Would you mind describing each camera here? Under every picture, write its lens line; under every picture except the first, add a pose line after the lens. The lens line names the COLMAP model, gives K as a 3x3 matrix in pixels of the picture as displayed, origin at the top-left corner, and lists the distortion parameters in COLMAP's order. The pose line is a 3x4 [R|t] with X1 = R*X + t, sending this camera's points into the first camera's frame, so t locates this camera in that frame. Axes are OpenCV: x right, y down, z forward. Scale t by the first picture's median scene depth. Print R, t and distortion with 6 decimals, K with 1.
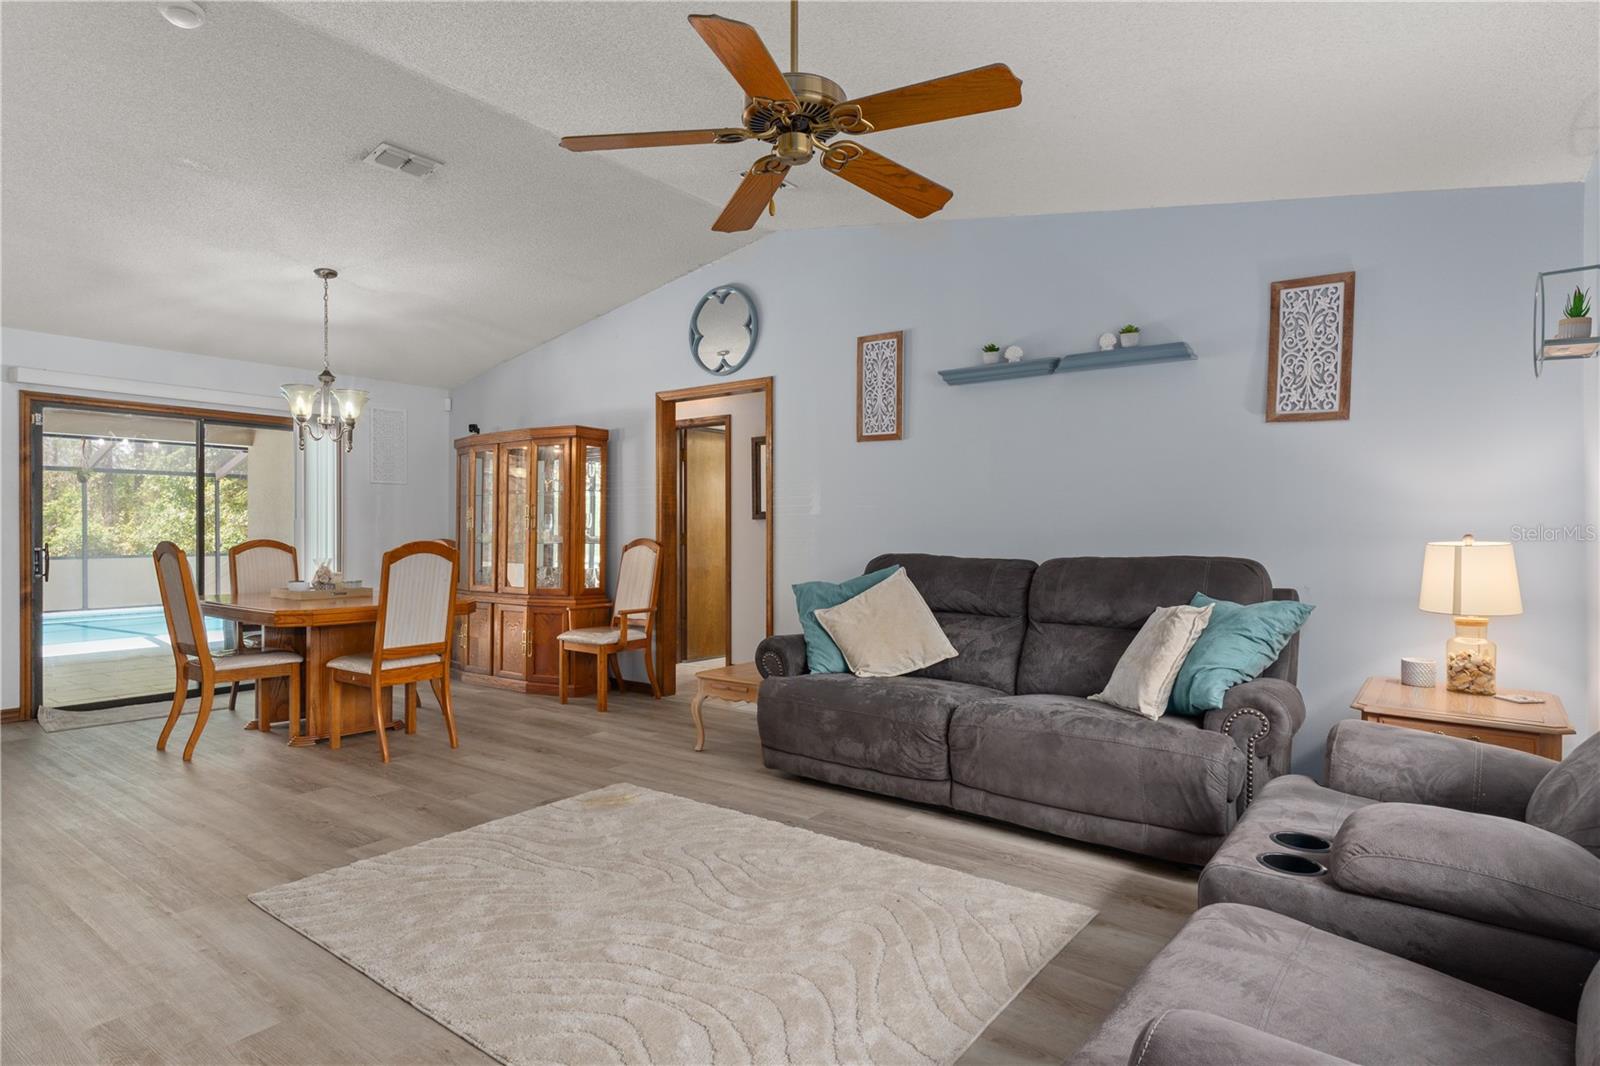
lens RADIAL K [[838.4, 0, 799.1], [0, 838.4, 530.6], [0, 0, 1]] dist [-0.001069, -0.000015]
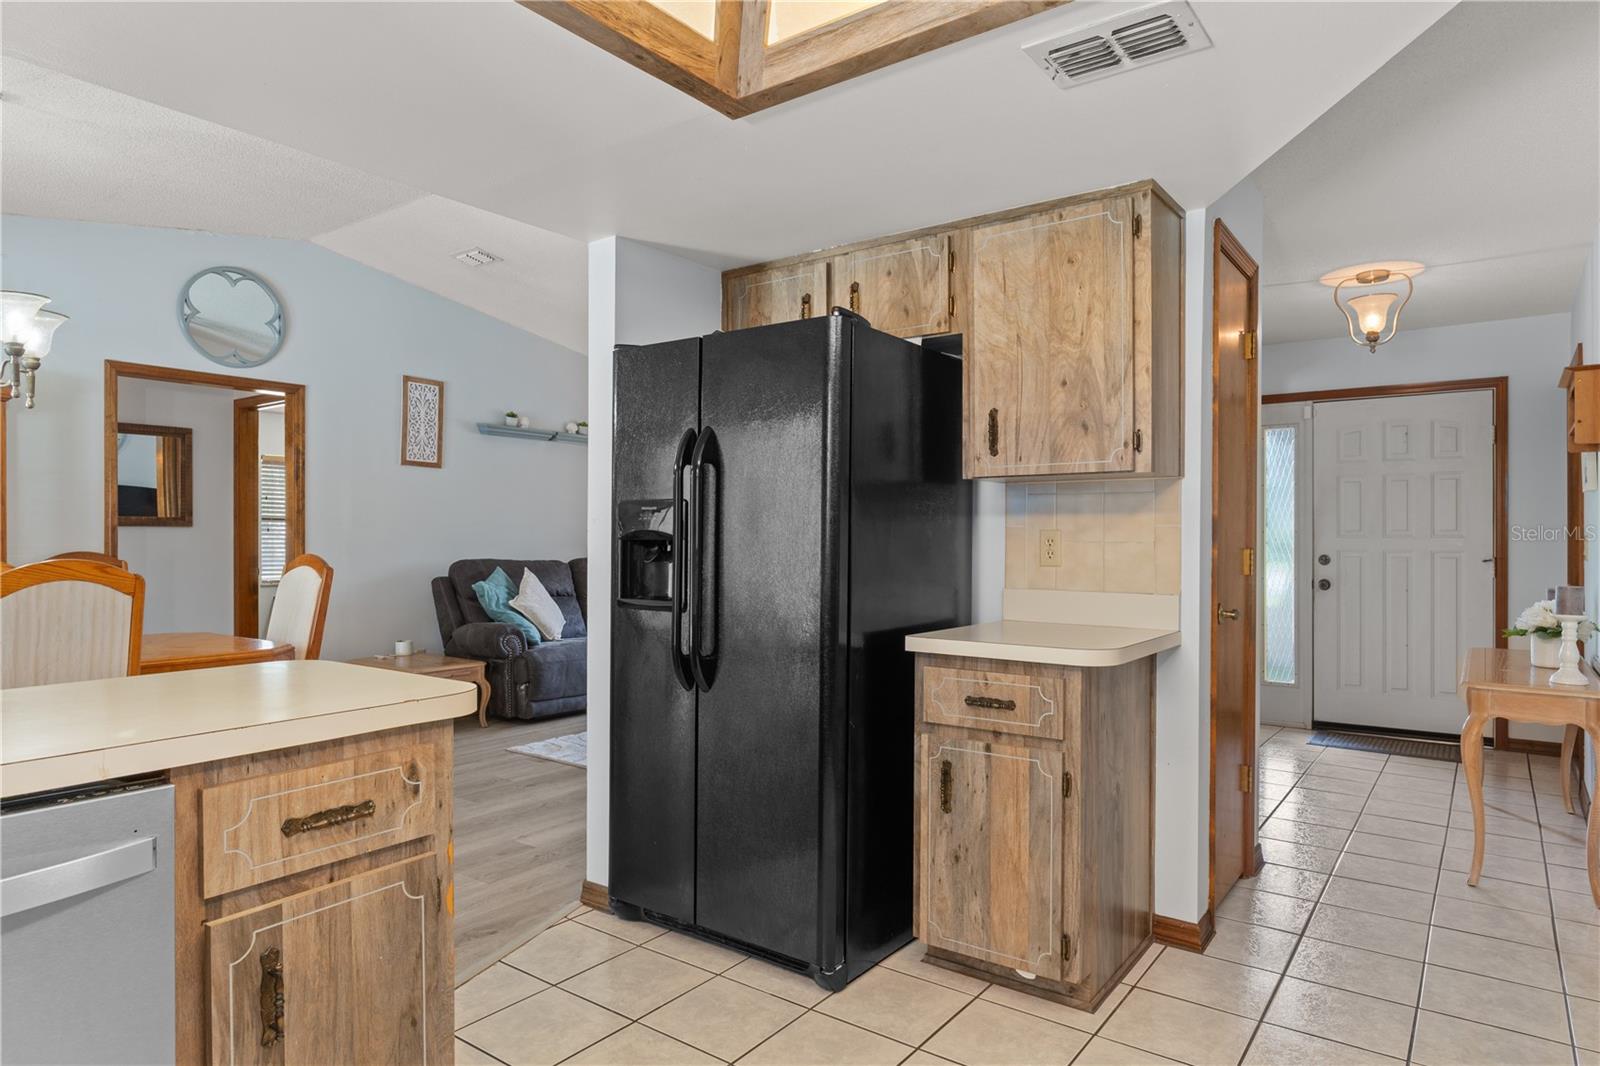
lens RADIAL K [[967.5, 0, 792.2], [0, 967.5, 543.4], [0, 0, 1]] dist [-0.004408, -0.001033]
pose [[-0.012762, 0.002924, 0.999914, -1.311989], [0.006899, 0.999972, -0.002836, 0.010104], [-0.999895, 0.006862, -0.012782, 0.496242]]
